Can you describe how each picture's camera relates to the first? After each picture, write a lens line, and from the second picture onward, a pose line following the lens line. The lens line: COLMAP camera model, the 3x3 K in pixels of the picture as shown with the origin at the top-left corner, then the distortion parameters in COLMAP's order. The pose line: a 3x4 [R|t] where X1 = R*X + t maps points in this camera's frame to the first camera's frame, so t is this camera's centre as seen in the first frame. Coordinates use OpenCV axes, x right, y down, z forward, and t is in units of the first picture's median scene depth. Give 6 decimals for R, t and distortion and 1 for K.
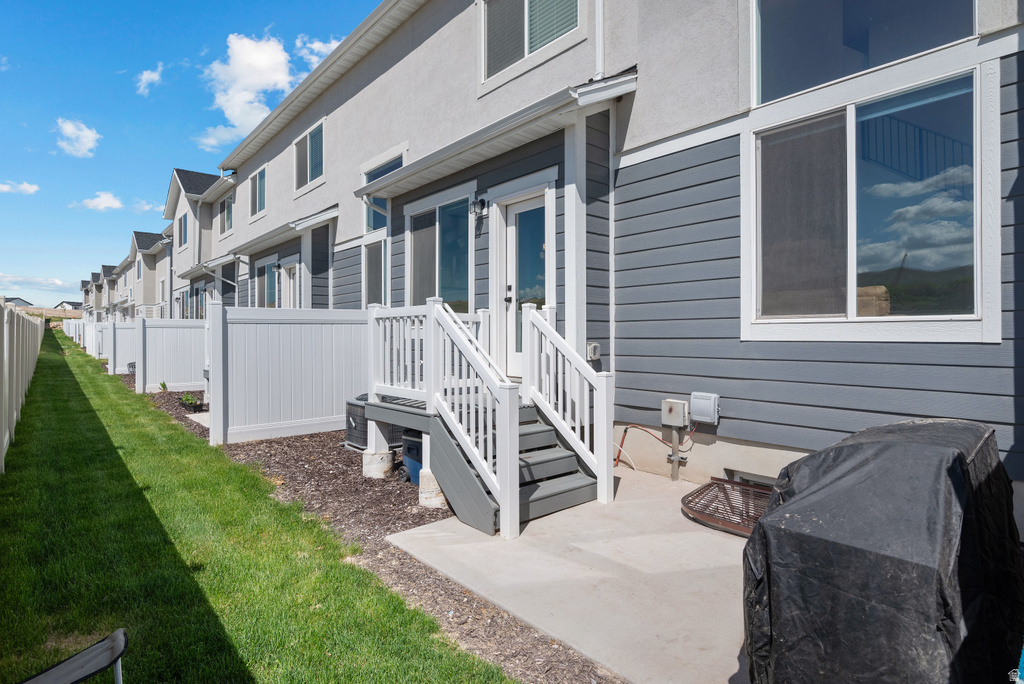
lens RADIAL K [[525.2, 0, 512.0], [0, 525.2, 342.0], [0, 0, 1]] dist [-0.000241, -0.000024]
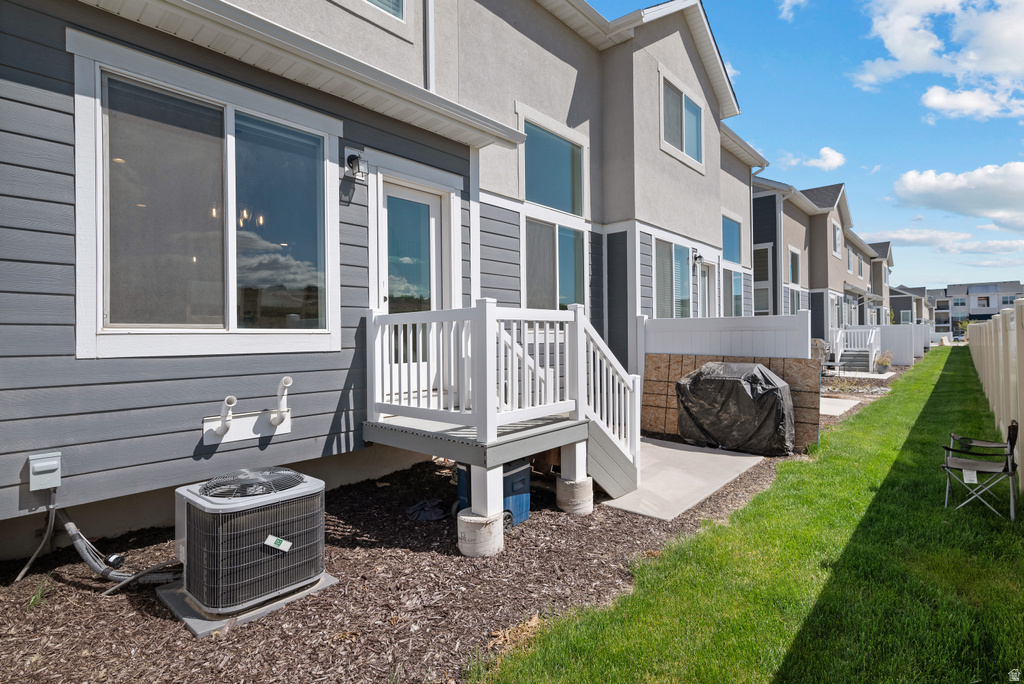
lens RADIAL K [[525.7, 0, 512.0], [0, 525.7, 342.0], [0, 0, 1]] dist [-0.001263, -0.000365]
pose [[-0.138809, -0.002612, 0.990316, -0.783148], [0.030449, 0.999512, 0.006904, -0.015762], [-0.989851, 0.031113, -0.138662, 0.879541]]
